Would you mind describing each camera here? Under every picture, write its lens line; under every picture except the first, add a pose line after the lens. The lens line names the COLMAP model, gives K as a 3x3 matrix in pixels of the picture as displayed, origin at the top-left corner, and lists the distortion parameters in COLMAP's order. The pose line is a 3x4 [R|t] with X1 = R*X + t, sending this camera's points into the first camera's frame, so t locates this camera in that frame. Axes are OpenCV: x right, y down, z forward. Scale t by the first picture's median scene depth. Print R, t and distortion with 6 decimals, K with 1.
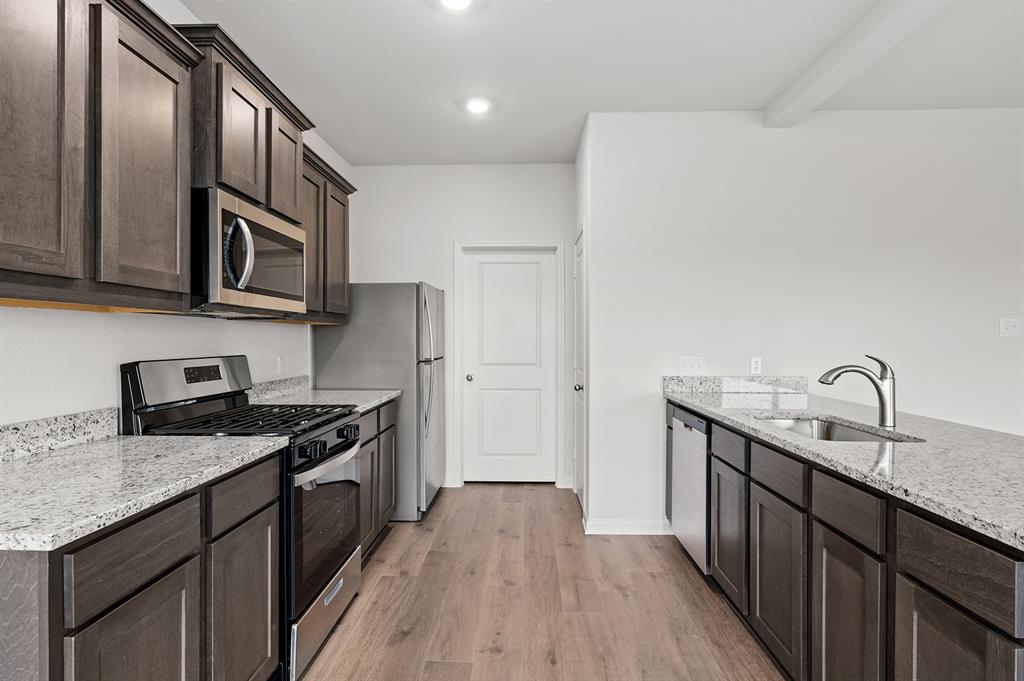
lens RADIAL K [[549.1, 0, 523.9], [0, 549.1, 329.5], [0, 0, 1]] dist [0.003068, 0.000193]
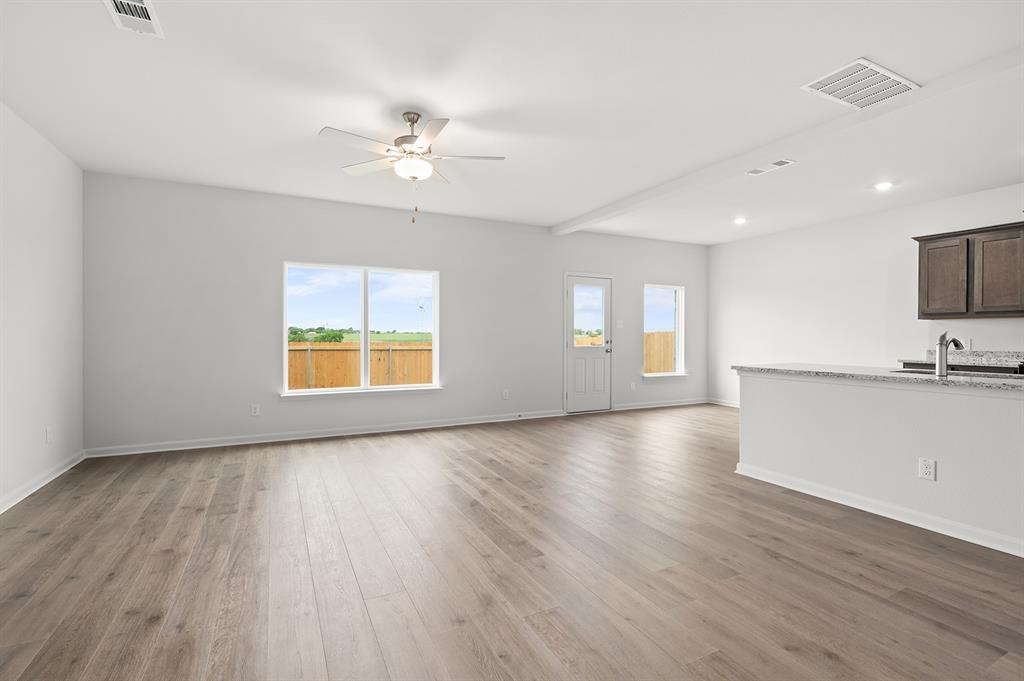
lens RADIAL K [[461.2, 0, 513.5], [0, 461.2, 336.3], [0, 0, 1]] dist [-0.001265, -0.000311]
pose [[-0.877263, -0.001425, -0.480008, 3.216287], [0.001337, 0.999984, -0.005413, 0.082739], [0.480008, -0.005390, -0.877247, 2.077393]]
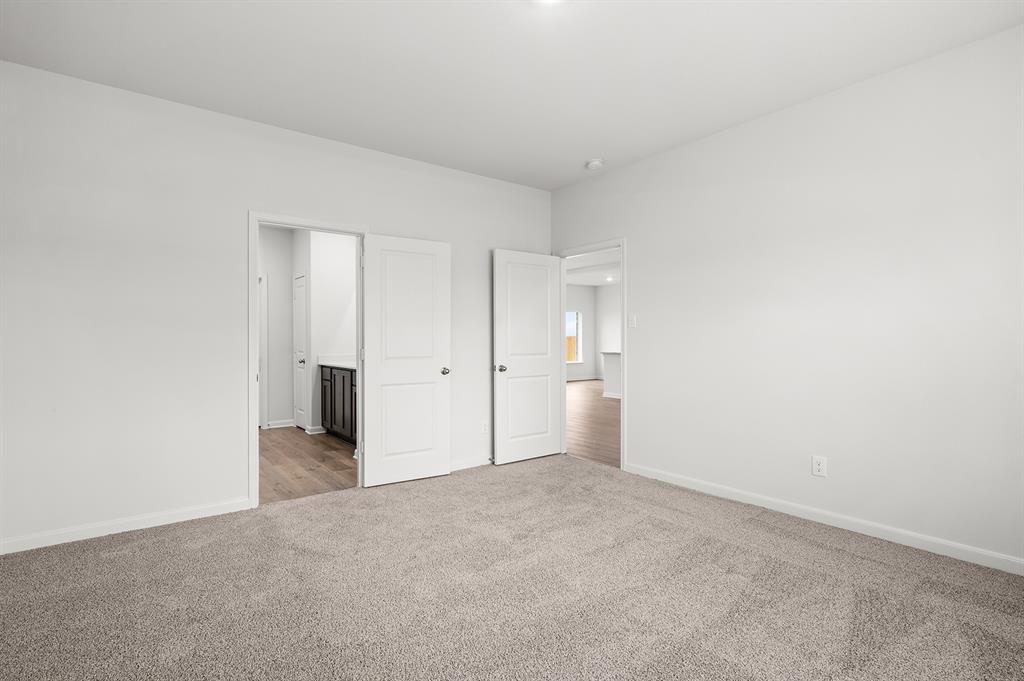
lens RADIAL K [[478.6, 0, 514.7], [0, 478.6, 337.6], [0, 0, 1]] dist [0.000023, -0.000074]
pose [[-0.760751, -0.008038, -0.648994, 5.794641], [0.006491, 0.999779, -0.019992, 0.185096], [0.649012, -0.019422, -0.760530, 4.427627]]
